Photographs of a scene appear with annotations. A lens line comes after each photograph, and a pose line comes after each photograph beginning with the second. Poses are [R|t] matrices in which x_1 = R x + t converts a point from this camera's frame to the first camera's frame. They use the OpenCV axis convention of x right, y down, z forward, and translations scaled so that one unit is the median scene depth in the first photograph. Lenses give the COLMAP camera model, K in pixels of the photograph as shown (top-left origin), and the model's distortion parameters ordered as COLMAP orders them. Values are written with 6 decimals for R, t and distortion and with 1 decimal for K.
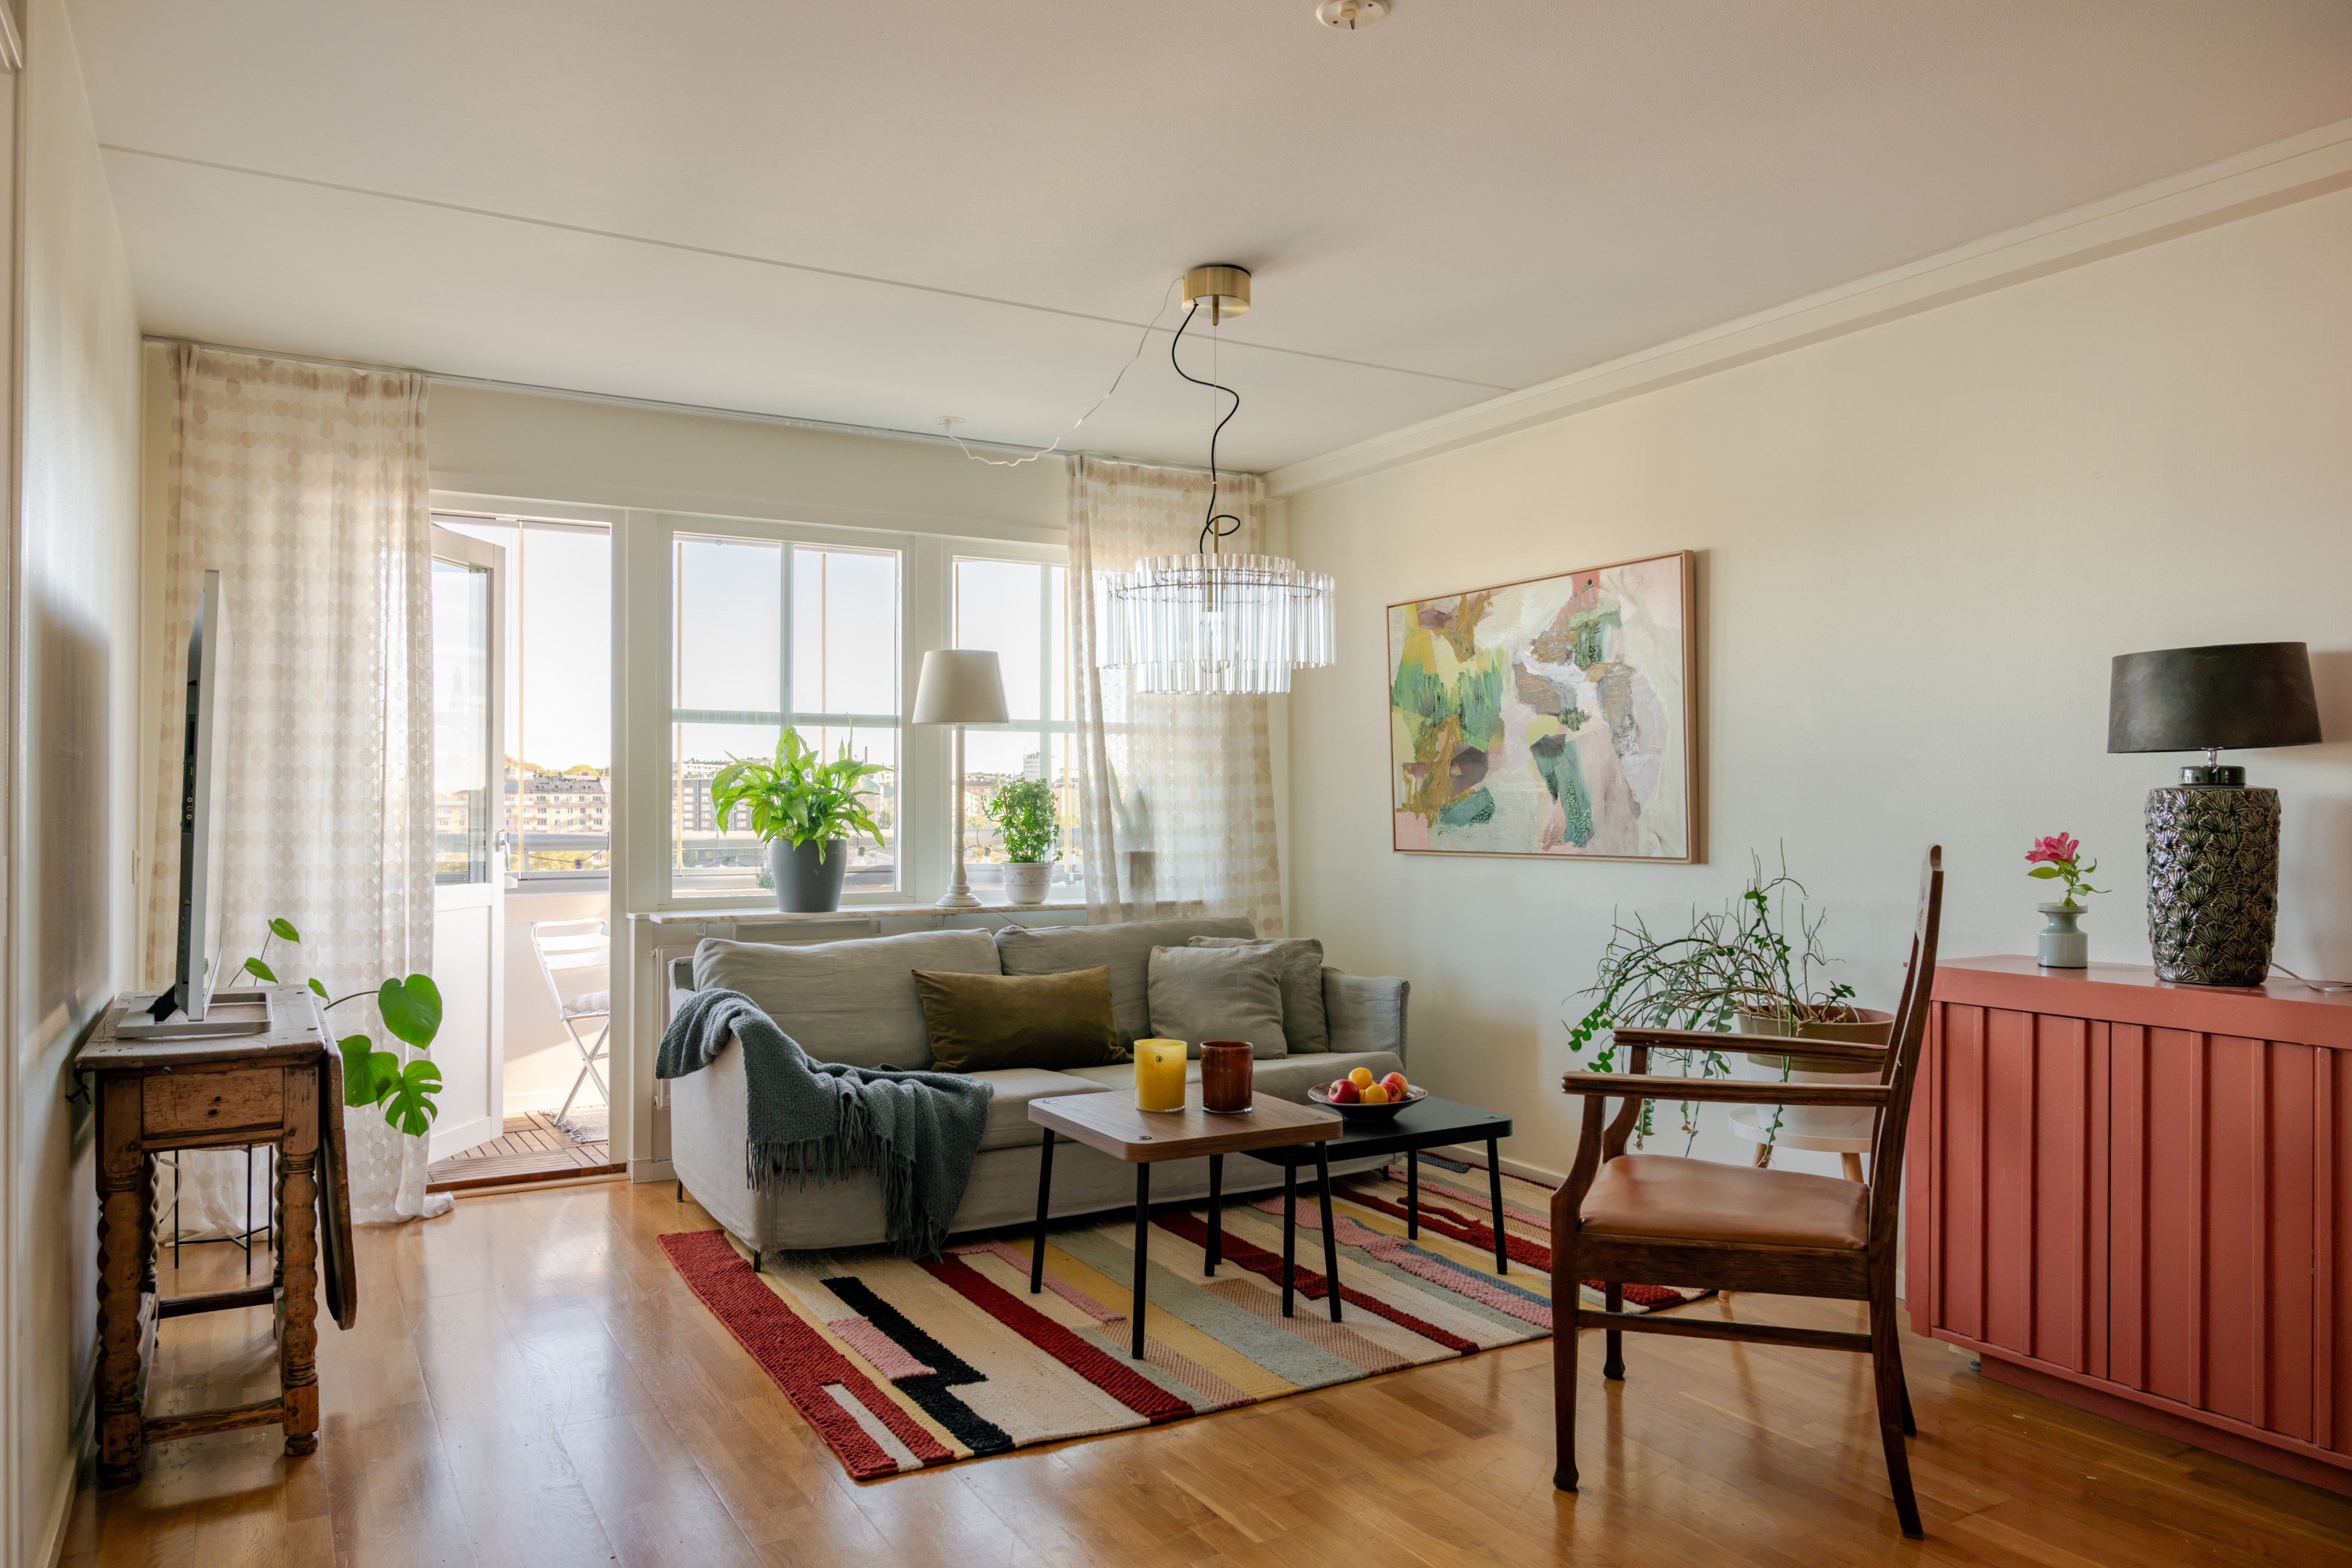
lens RADIAL K [[1562.0, 0, 1160.6], [0, 1562.0, 792.7], [0, 0, 1]] dist [-0.003460, 0.002863]
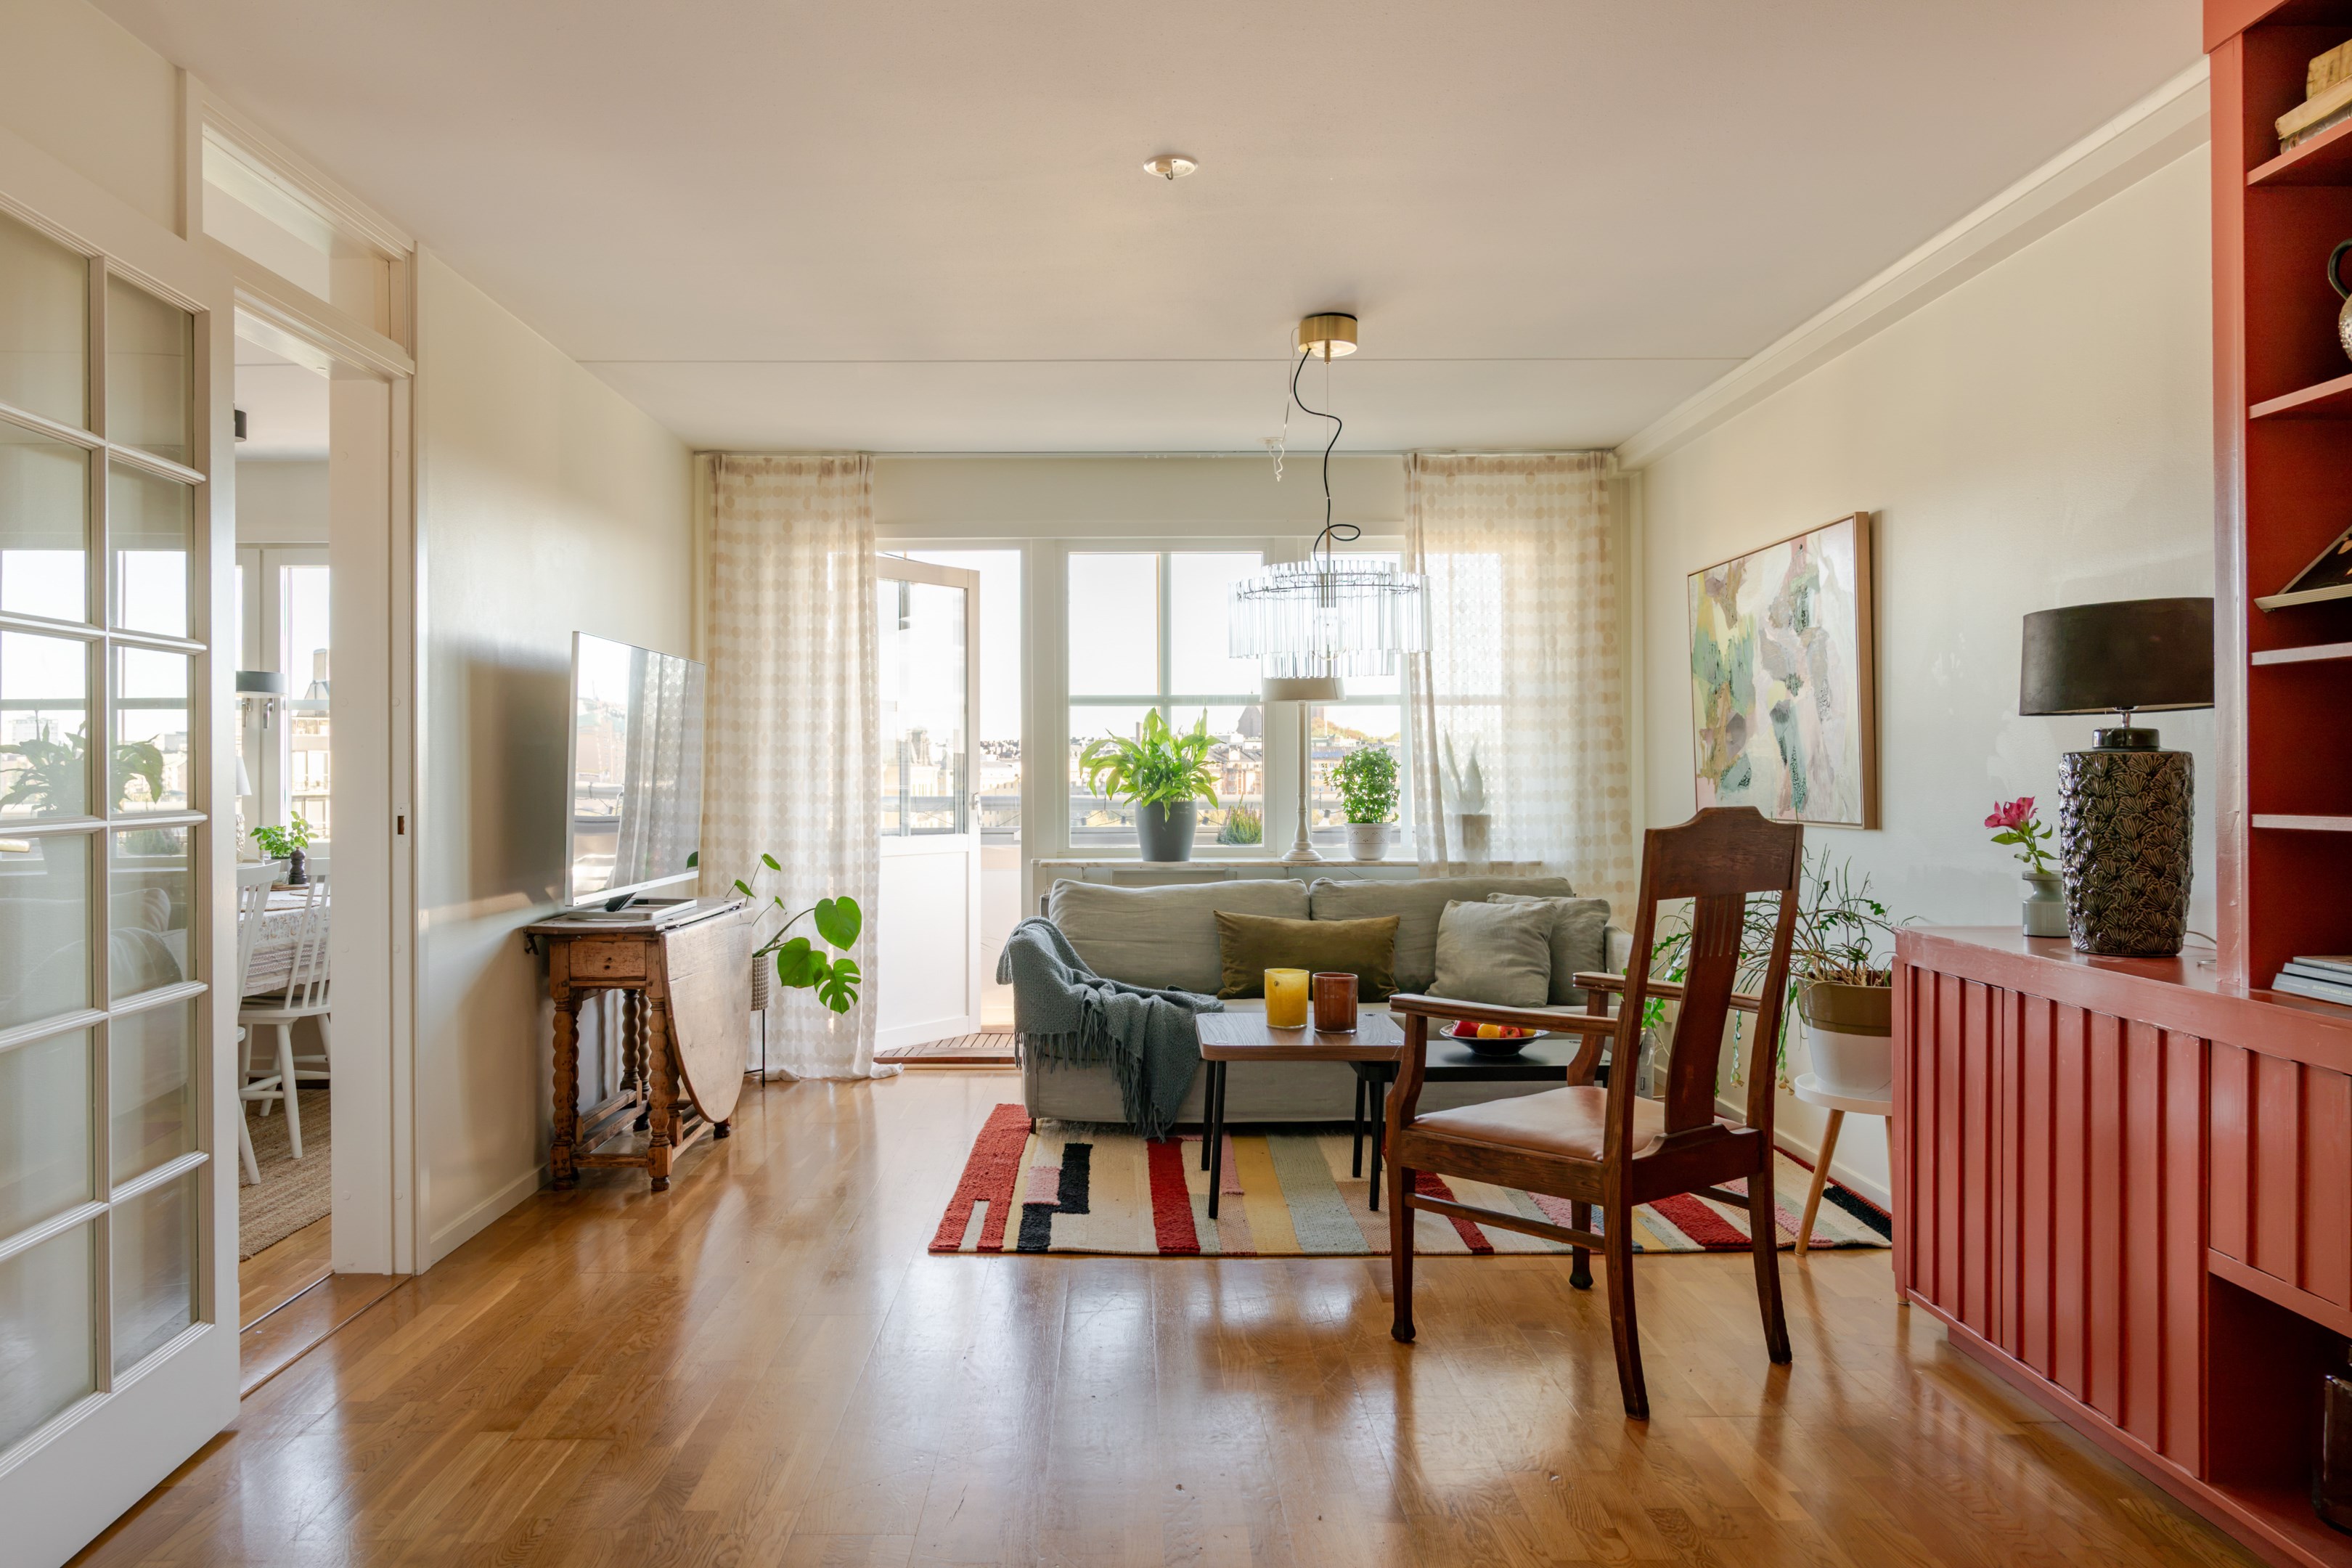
lens RADIAL K [[1623.9, 0, 1164.6], [0, 1623.9, 780.8], [0, 0, 1]] dist [-0.006042, 0.000041]
pose [[0.874990, -0.000763, -0.484140, 0.434378], [0.007374, 0.999904, 0.011752, -0.000626], [0.484085, -0.013853, 0.874911, -0.108735]]
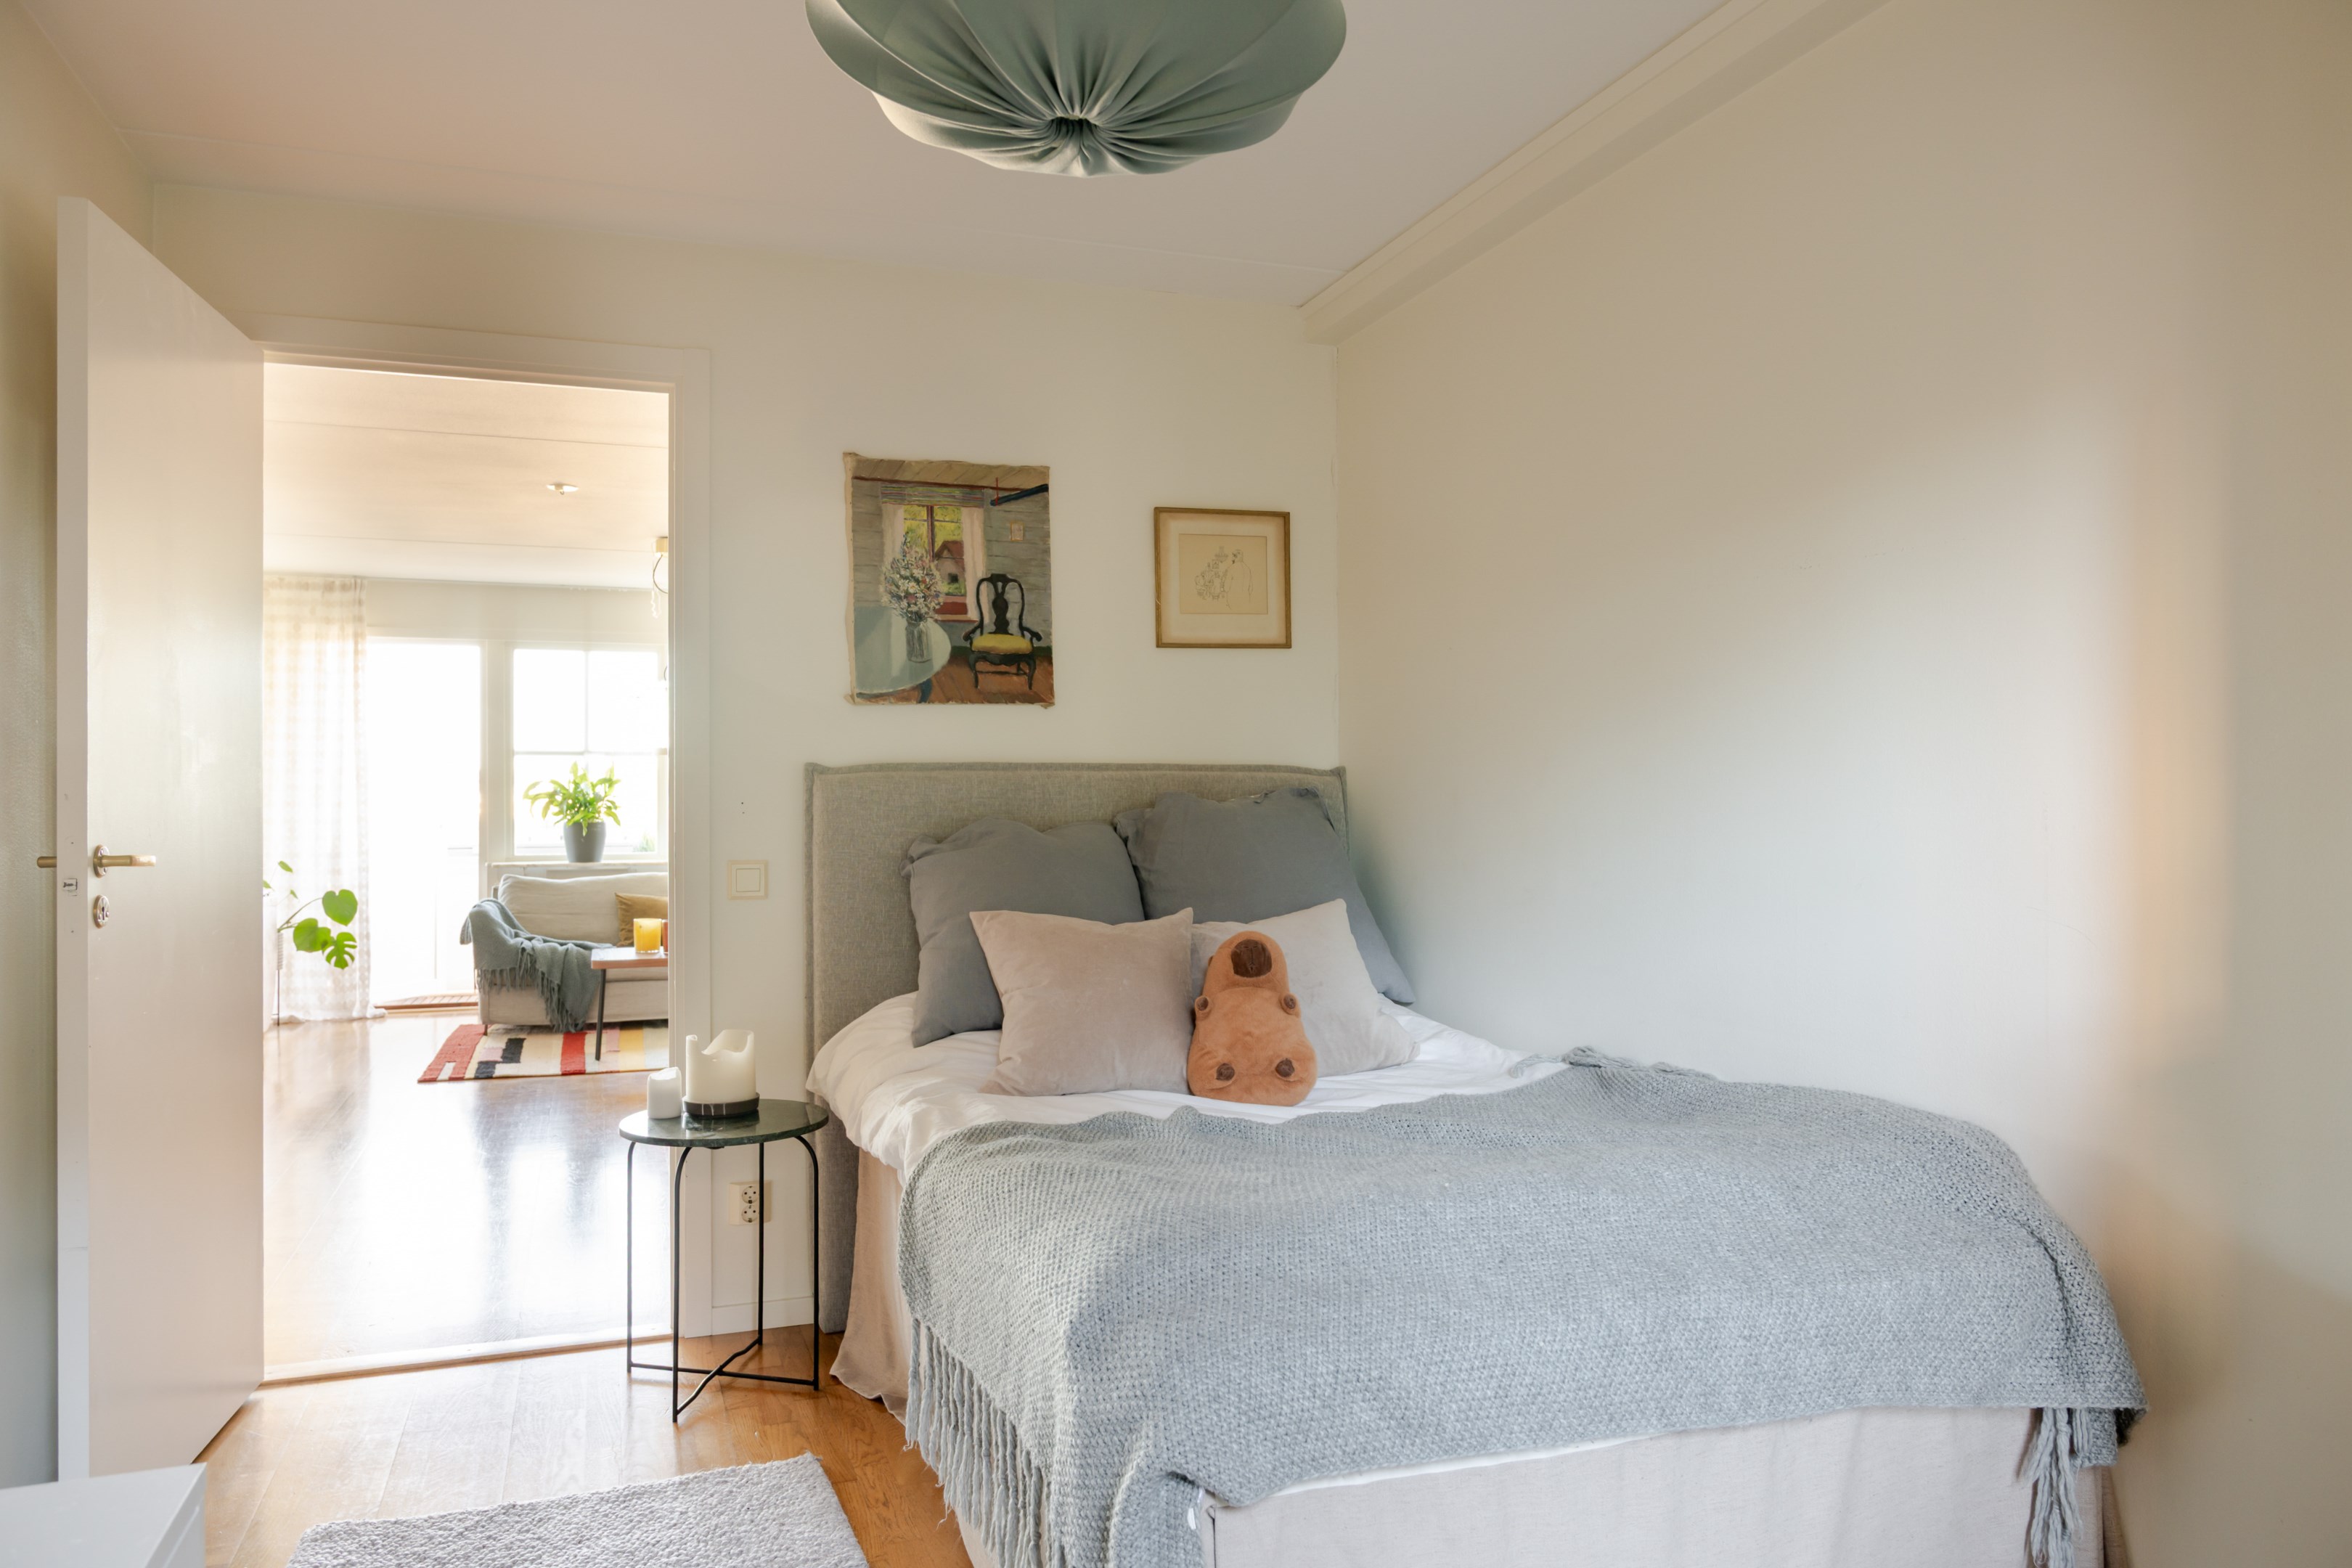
lens RADIAL K [[1562.0, 0, 1160.6], [0, 1562.0, 792.7], [0, 0, 1]] dist [-0.003460, 0.002863]
pose [[0.983391, -0.004927, -0.181434, 0.845430], [0.005522, 0.999981, 0.002776, -0.005167], [0.181417, -0.003732, 0.983399, -0.713650]]
